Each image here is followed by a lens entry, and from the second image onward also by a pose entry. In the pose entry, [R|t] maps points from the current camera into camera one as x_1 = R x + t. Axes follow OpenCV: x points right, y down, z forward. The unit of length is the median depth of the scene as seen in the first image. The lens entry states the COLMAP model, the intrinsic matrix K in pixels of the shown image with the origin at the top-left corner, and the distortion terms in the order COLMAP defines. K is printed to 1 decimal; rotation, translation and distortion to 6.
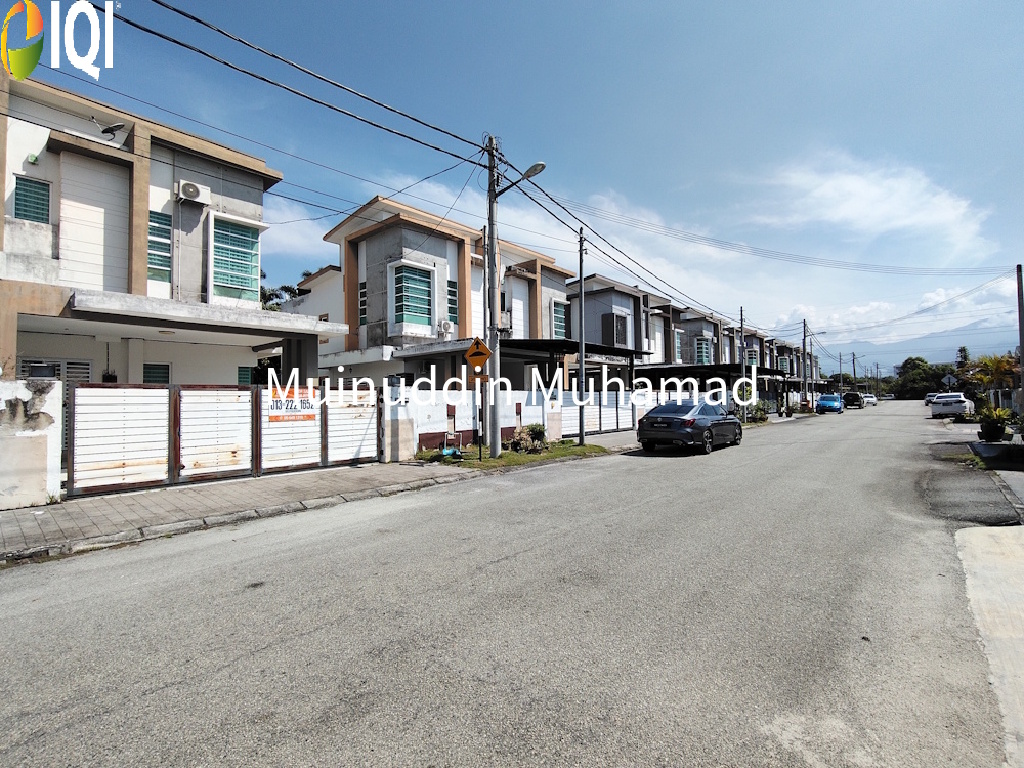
lens RADIAL K [[479.7, 0, 509.7], [0, 479.7, 385.6], [0, 0, 1]] dist [-0.000672, 0.000306]
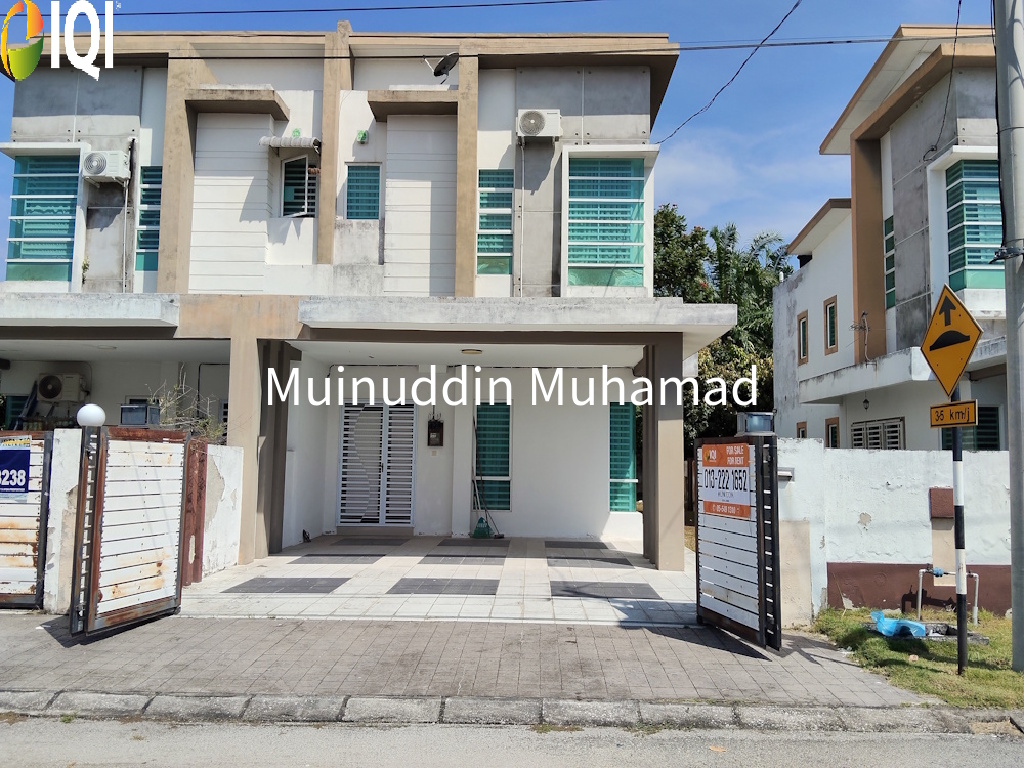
lens RADIAL K [[828.4, 0, 511.2], [0, 828.4, 390.0], [0, 0, 1]] dist [0.102731, -0.175526]
pose [[0.642354, -0.044002, -0.765144, 0.145027], [0.001351, 0.998414, -0.056282, 0.000648], [0.766407, 0.035119, 0.641395, 0.330136]]
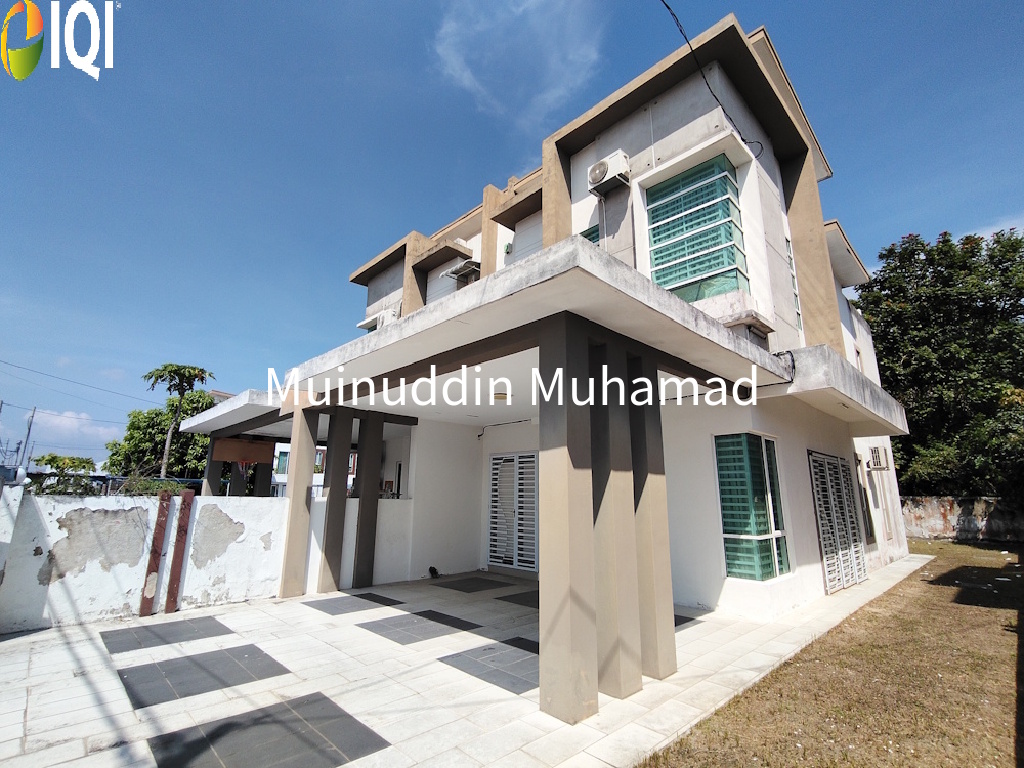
lens RADIAL K [[479.7, 0, 509.7], [0, 479.7, 385.6], [0, 0, 1]] dist [-0.000672, 0.000306]
pose [[-0.080379, -0.212663, -0.973814, -0.100594], [0.022827, 0.976326, -0.215096, 0.009424], [0.996503, -0.039519, -0.073622, 1.019305]]
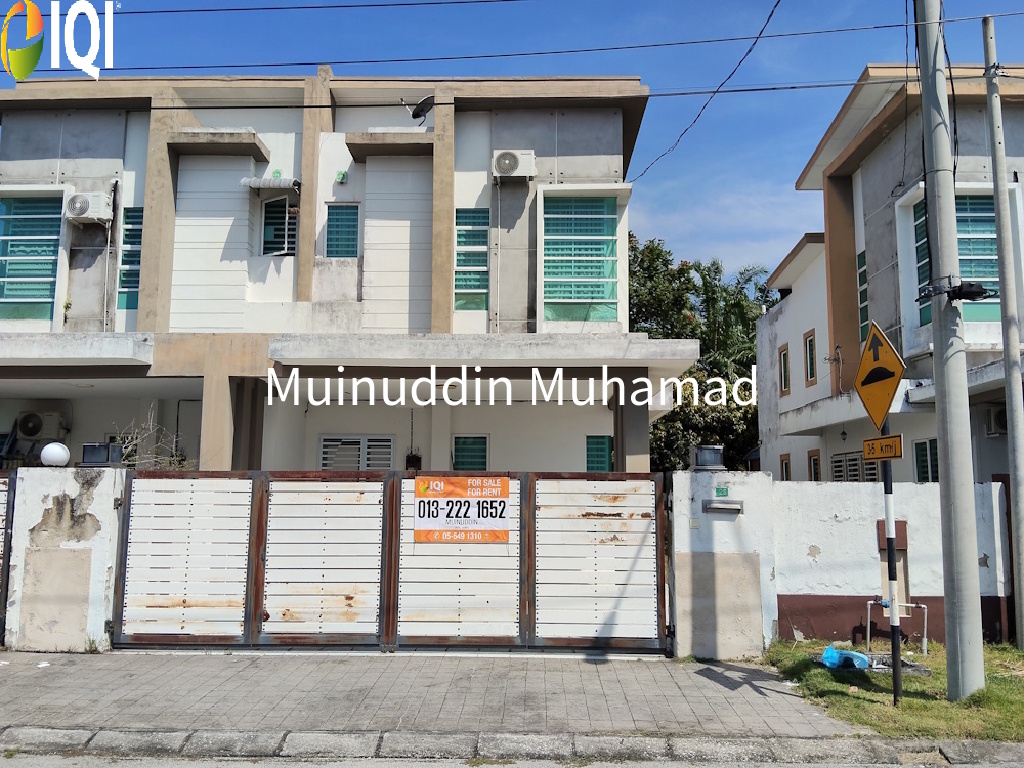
lens RADIAL K [[828.4, 0, 511.2], [0, 828.4, 390.0], [0, 0, 1]] dist [0.102731, -0.175526]
pose [[0.643204, -0.078372, -0.761674, 0.175422], [0.008214, 0.995397, -0.095485, -0.000681], [0.765651, 0.055159, 0.640887, 0.346620]]
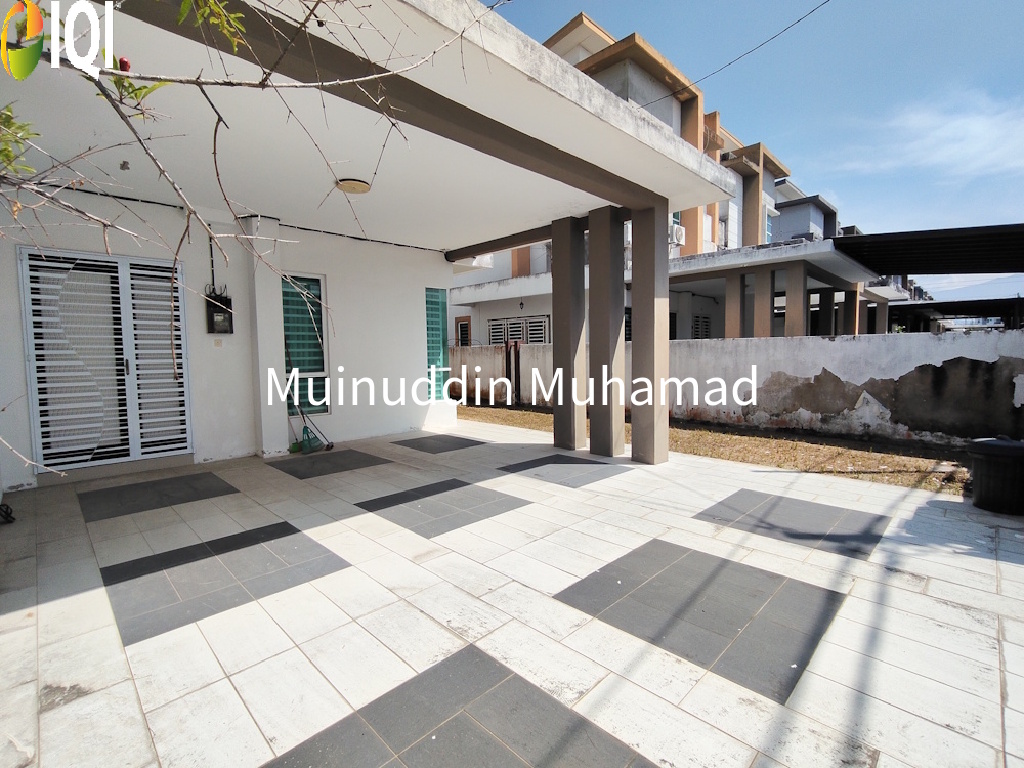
lens RADIAL K [[472.7, 0, 517.3], [0, 472.7, 381.4], [0, 0, 1]] dist [-0.019344, -0.000101]
pose [[0.997803, 0.001210, -0.066245, -0.525641], [0.005067, 0.995512, 0.094497, 0.019857], [0.066062, -0.094625, 0.993319, 0.572134]]
